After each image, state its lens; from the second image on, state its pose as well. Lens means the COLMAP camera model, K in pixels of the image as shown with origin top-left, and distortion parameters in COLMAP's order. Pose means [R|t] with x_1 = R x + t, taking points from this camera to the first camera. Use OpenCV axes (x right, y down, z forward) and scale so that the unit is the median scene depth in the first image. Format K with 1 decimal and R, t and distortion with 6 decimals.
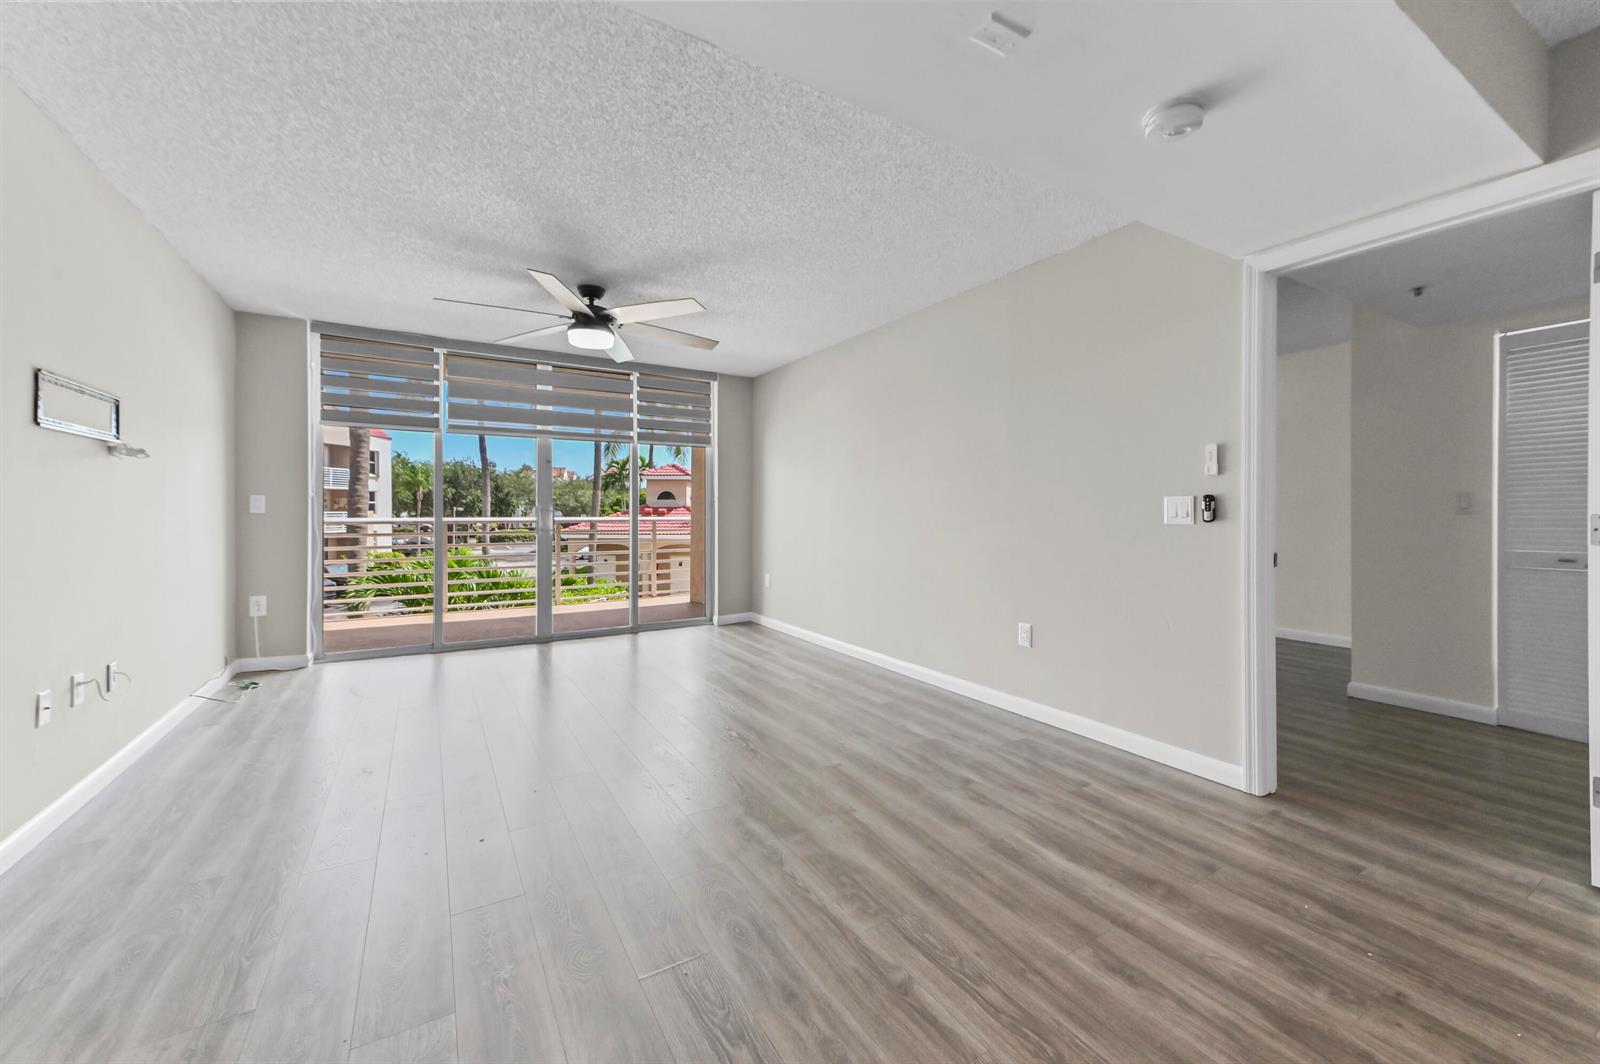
lens RADIAL K [[622.9, 0, 808.6], [0, 622.9, 514.4], [0, 0, 1]] dist [0.012061, -0.000016]
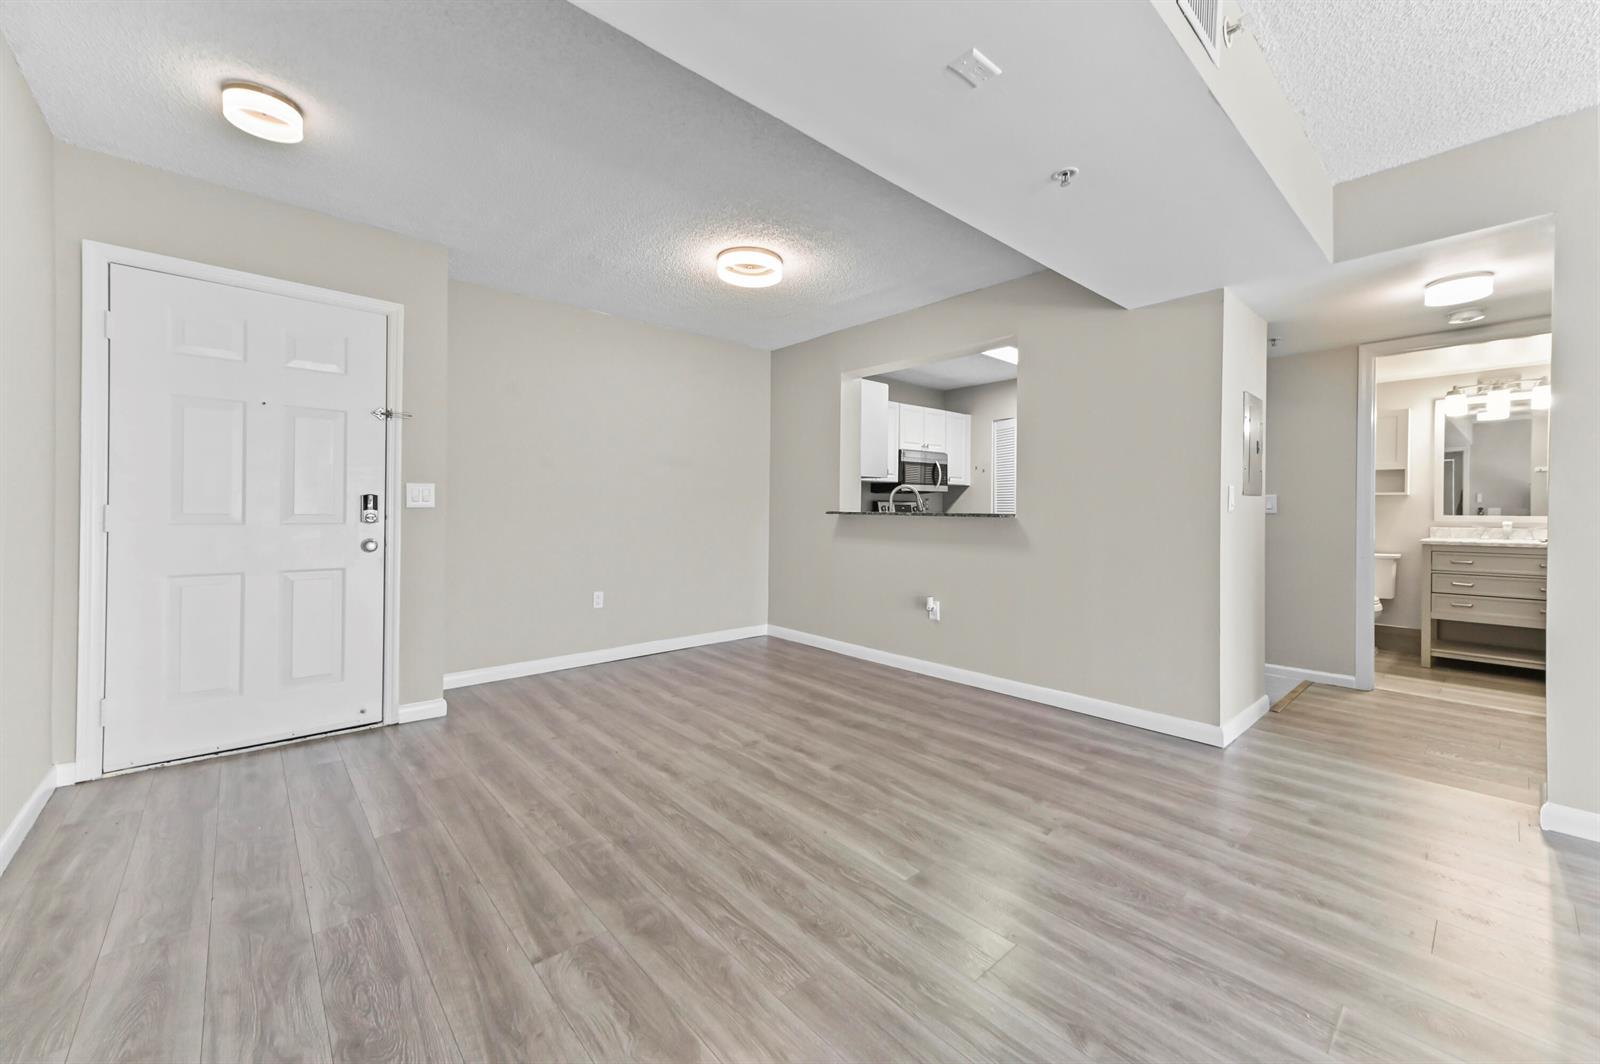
lens RADIAL K [[621.8, 0, 800.0], [0, 621.8, 508.9], [0, 0, 1]] dist [0.006852, 0.000032]
pose [[-0.984486, -0.009789, -0.175188, 0.287420], [-0.010298, 0.999945, 0.002000, 0.004654], [0.175159, 0.003773, -0.984533, 0.736272]]
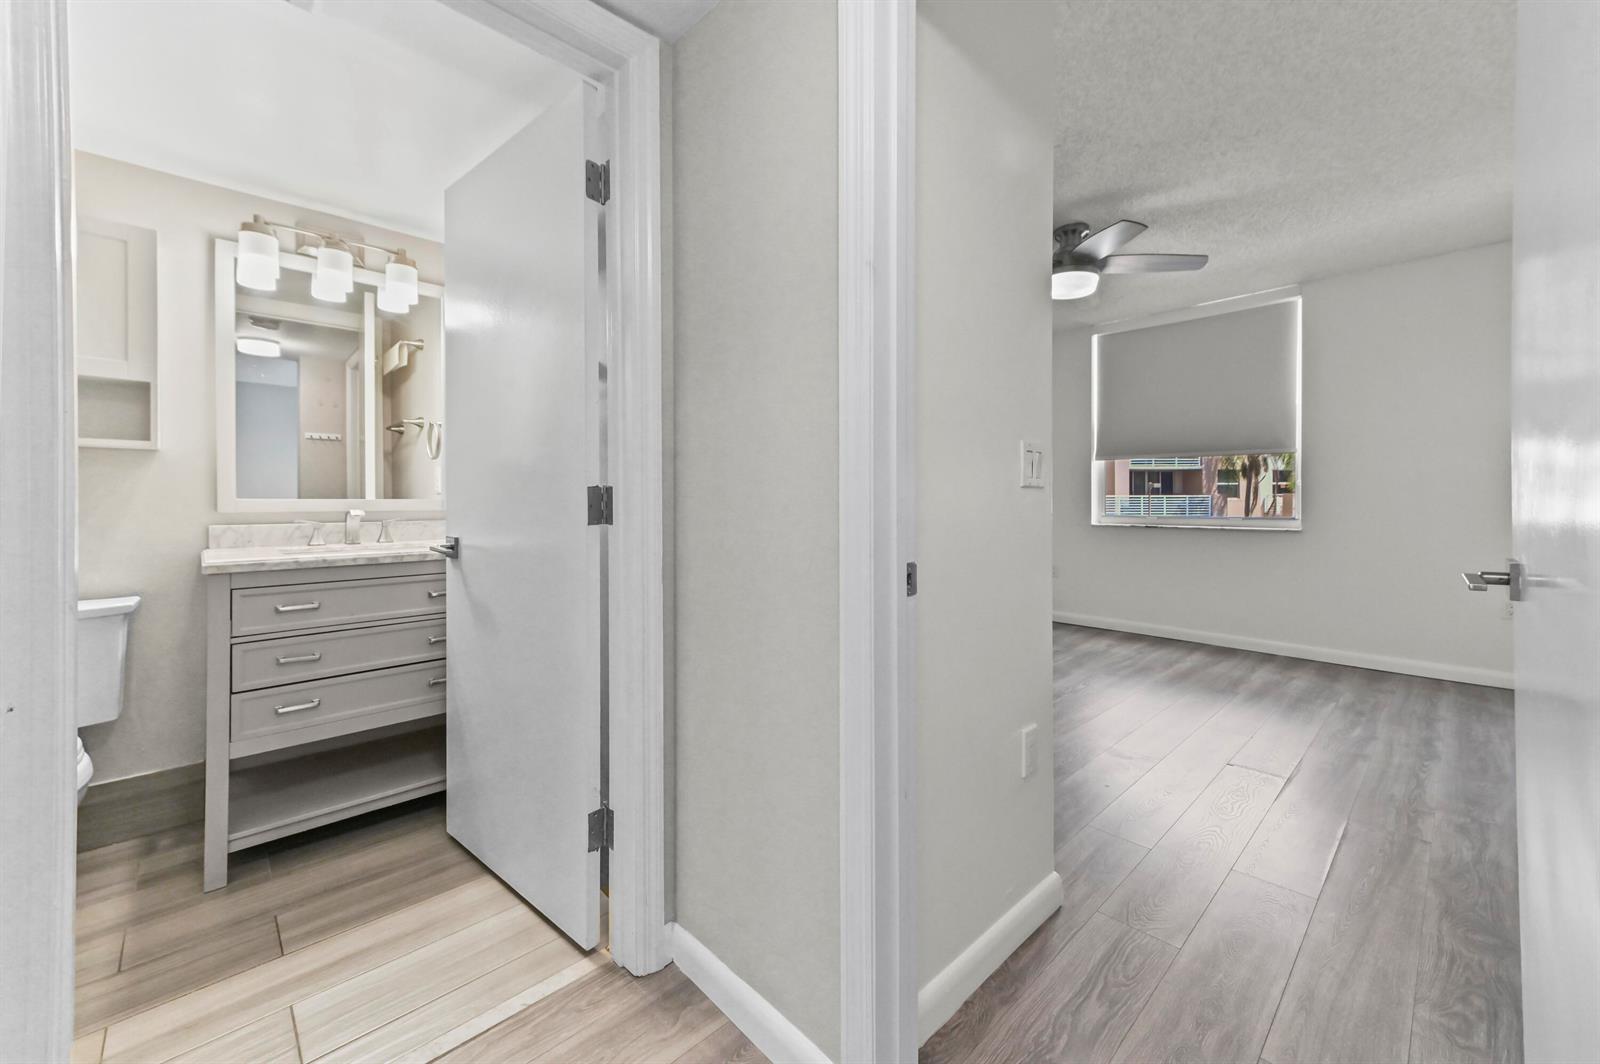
lens RADIAL K [[633.4, 0, 801.7], [0, 633.4, 496.9], [0, 0, 1]] dist [0.011901, -0.000188]
pose [[0.205615, -0.001083, -0.978632, -0.566309], [0.000299, 0.999999, -0.001044, 0.005978], [0.978633, -0.000078, 0.205615, 0.080866]]
